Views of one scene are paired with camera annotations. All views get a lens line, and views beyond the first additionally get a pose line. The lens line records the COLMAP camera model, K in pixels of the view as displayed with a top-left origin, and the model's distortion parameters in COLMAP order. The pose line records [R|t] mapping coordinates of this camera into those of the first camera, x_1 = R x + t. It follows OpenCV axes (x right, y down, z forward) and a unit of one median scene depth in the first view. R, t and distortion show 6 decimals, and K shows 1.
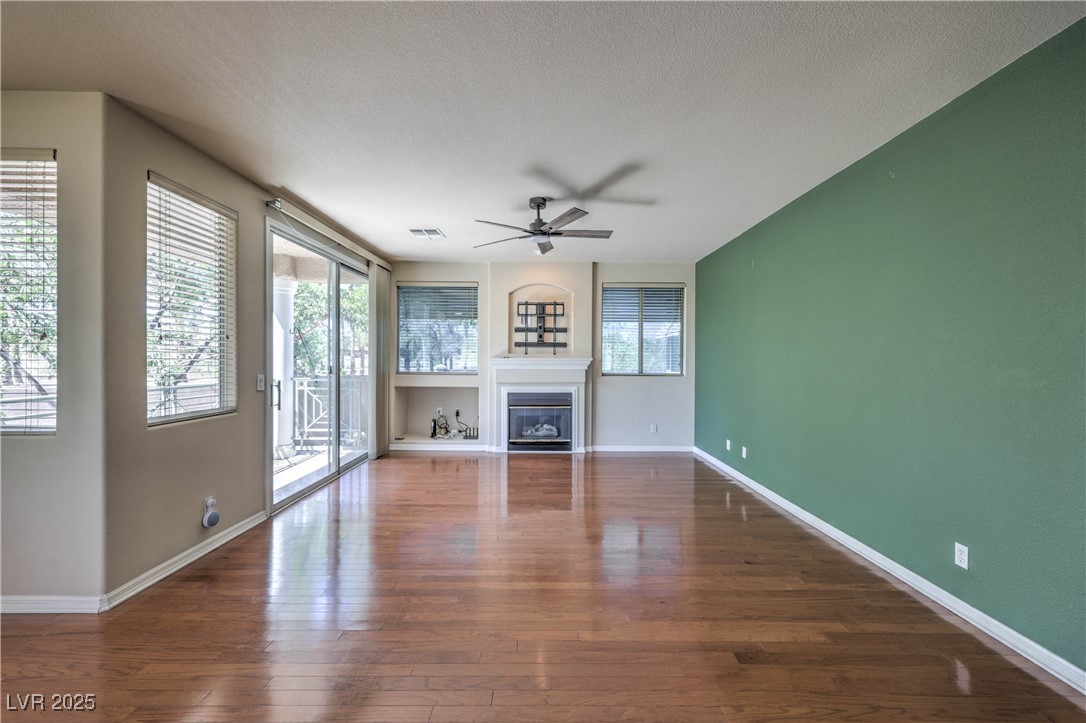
lens RADIAL K [[437.9, 0, 547.1], [0, 437.9, 359.9], [0, 0, 1]] dist [0.002449, -0.000512]
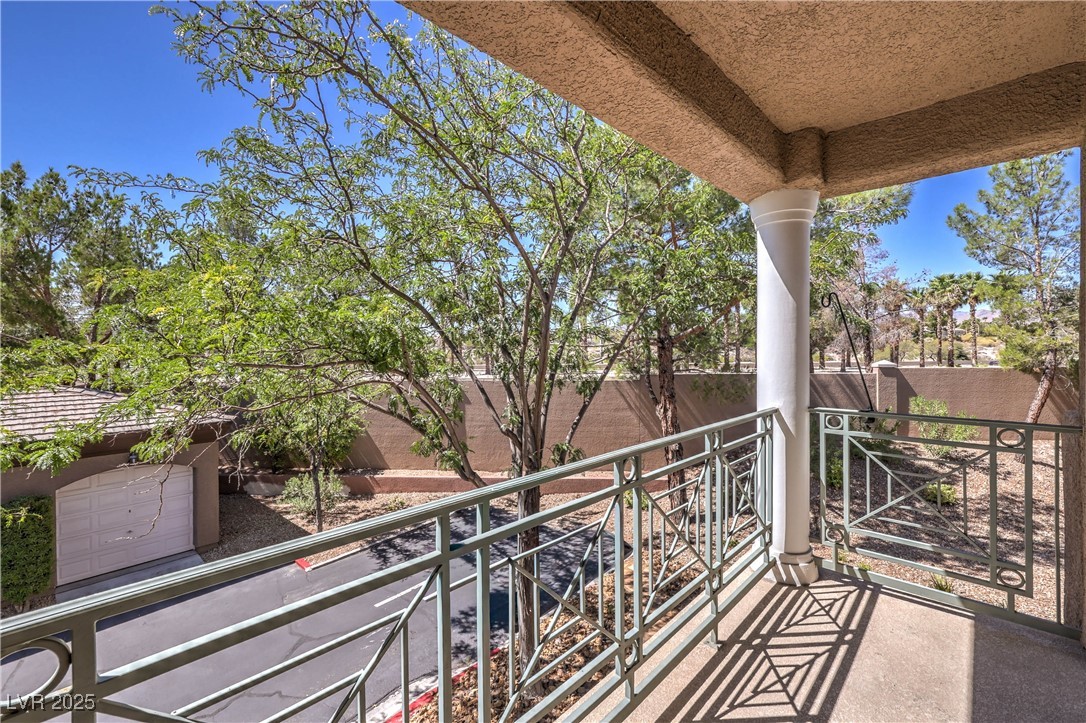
lens RADIAL K [[437.9, 0, 543.0], [0, 437.9, 355.9], [0, 0, 1]] dist [0.002449, -0.000512]
pose [[0.704273, 0.000240, -0.709929, -0.381032], [0.001438, 0.999997, 0.001764, -0.010340], [0.709928, -0.002263, 0.704271, 0.403647]]
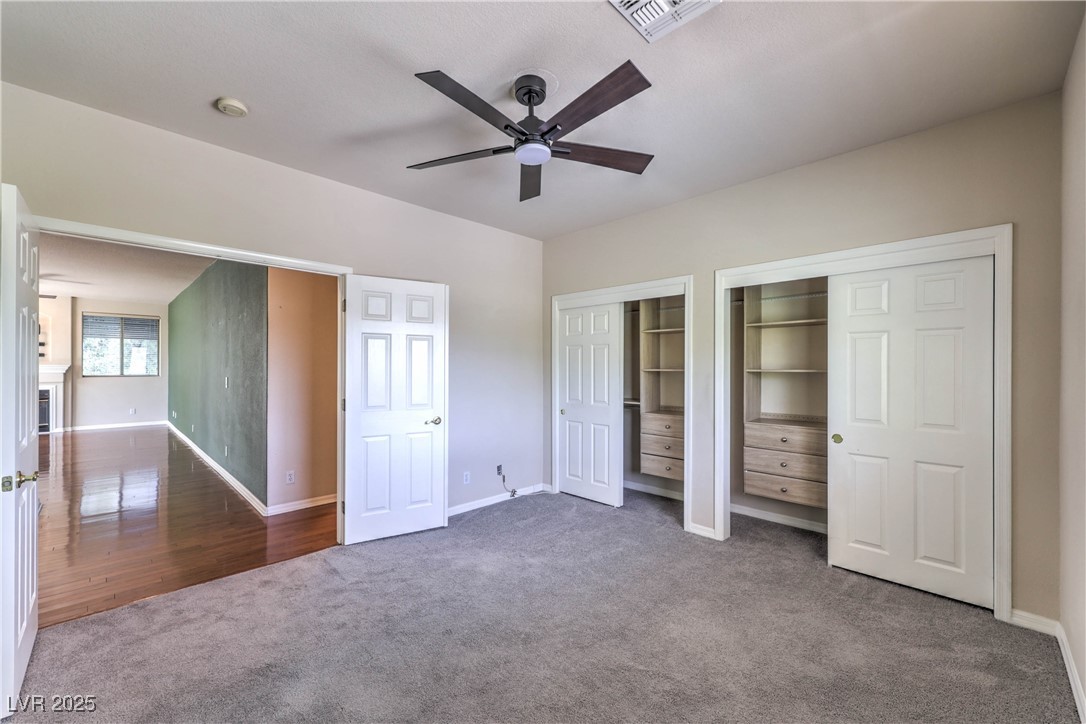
lens RADIAL K [[437.9, 0, 541.3], [0, 437.9, 365.3], [0, 0, 1]] dist [0.002449, -0.000512]
pose [[0.706350, -0.000768, 0.707863, 0.173031], [0.002262, 0.999997, -0.001172, 0.002779], [-0.707859, 0.002429, 0.706349, -1.079022]]
